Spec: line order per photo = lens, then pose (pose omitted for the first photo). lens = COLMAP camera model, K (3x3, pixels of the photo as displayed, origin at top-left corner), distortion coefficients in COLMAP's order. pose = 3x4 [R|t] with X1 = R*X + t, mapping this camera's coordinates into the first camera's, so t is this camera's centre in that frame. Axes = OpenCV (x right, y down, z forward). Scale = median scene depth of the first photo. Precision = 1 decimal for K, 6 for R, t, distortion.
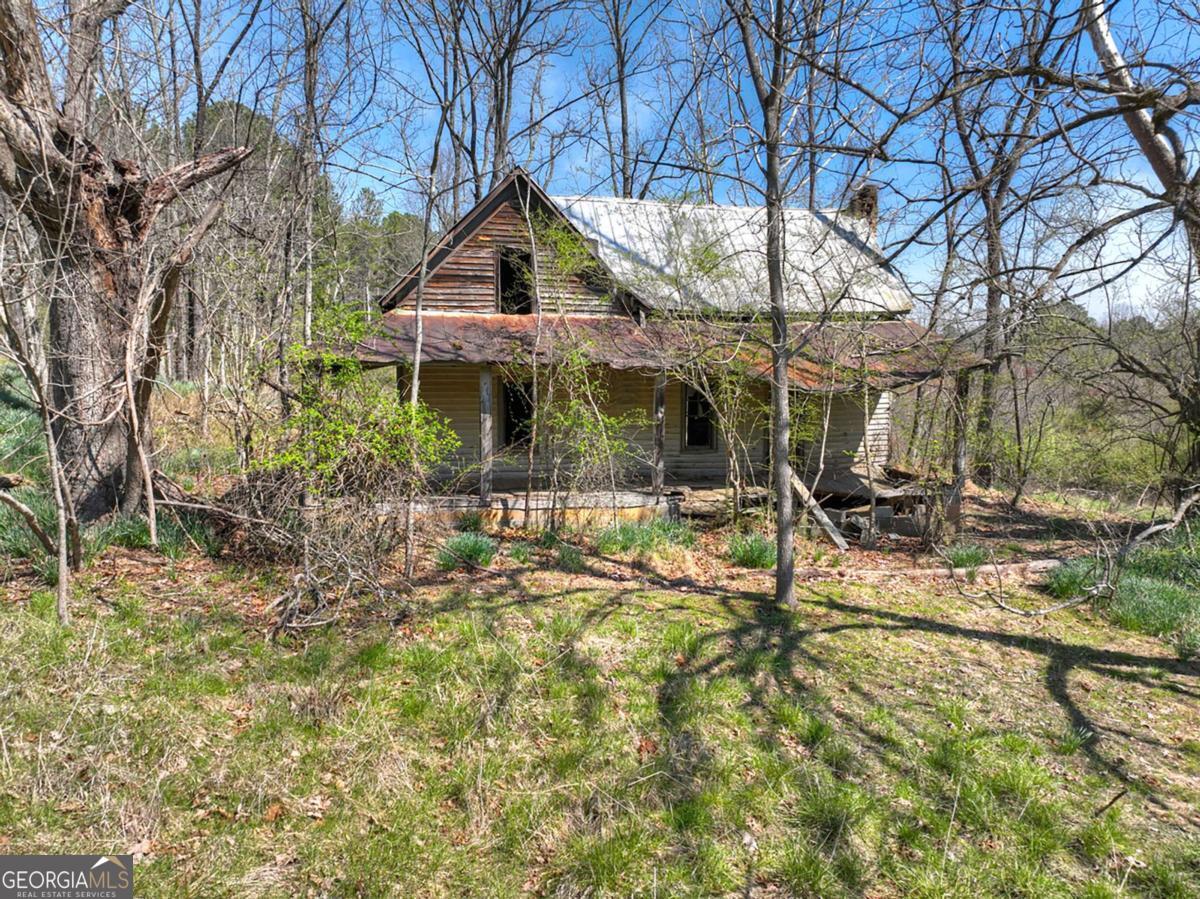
lens RADIAL K [[843.1, 0, 600.0], [0, 843.1, 449.5], [0, 0, 1]] dist [-0.005933, 0.023469]
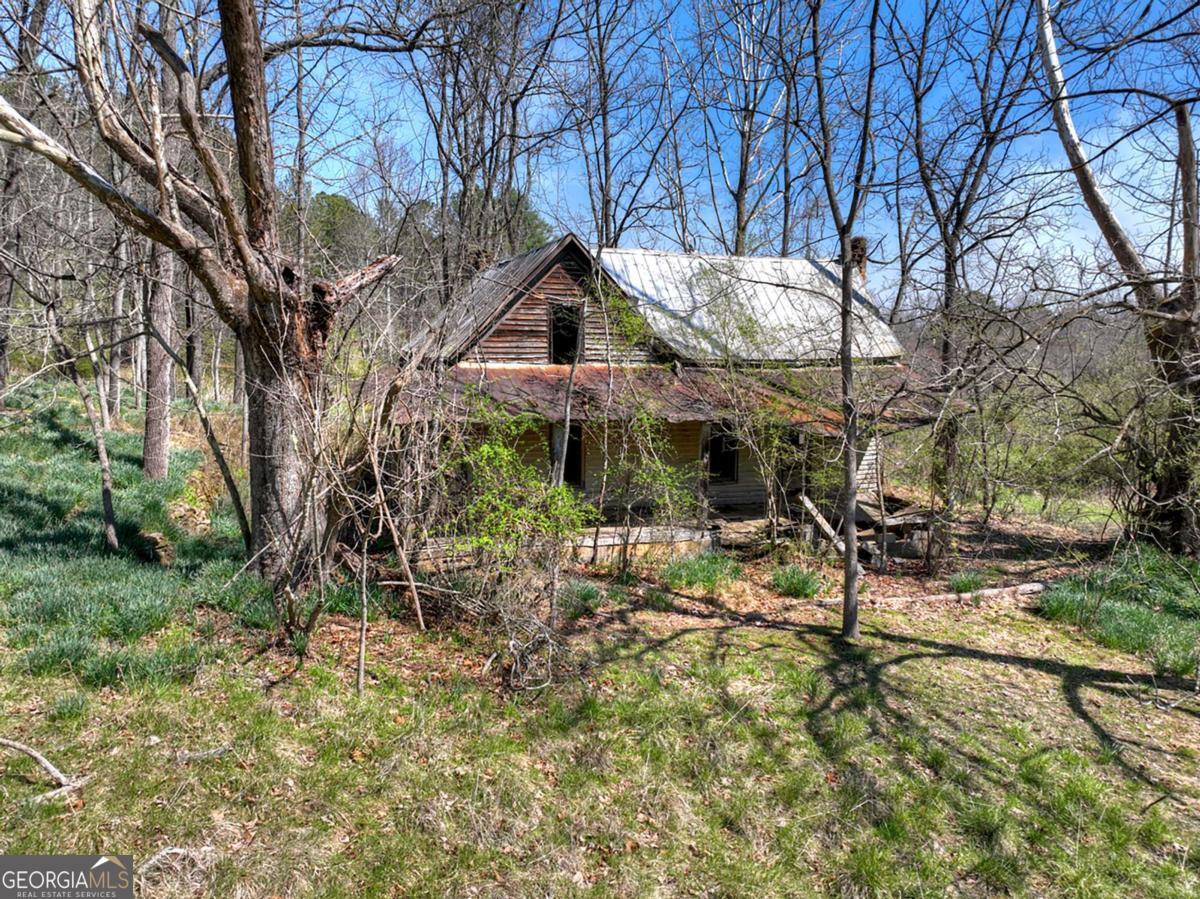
lens RADIAL K [[843.1, 0, 600.0], [0, 843.1, 449.5], [0, 0, 1]] dist [-0.005933, 0.023469]
pose [[0.995657, -0.007234, 0.092820, -0.213232], [0.004890, 0.999664, 0.025463, -0.103066], [-0.092973, -0.024899, 0.995357, -0.147162]]
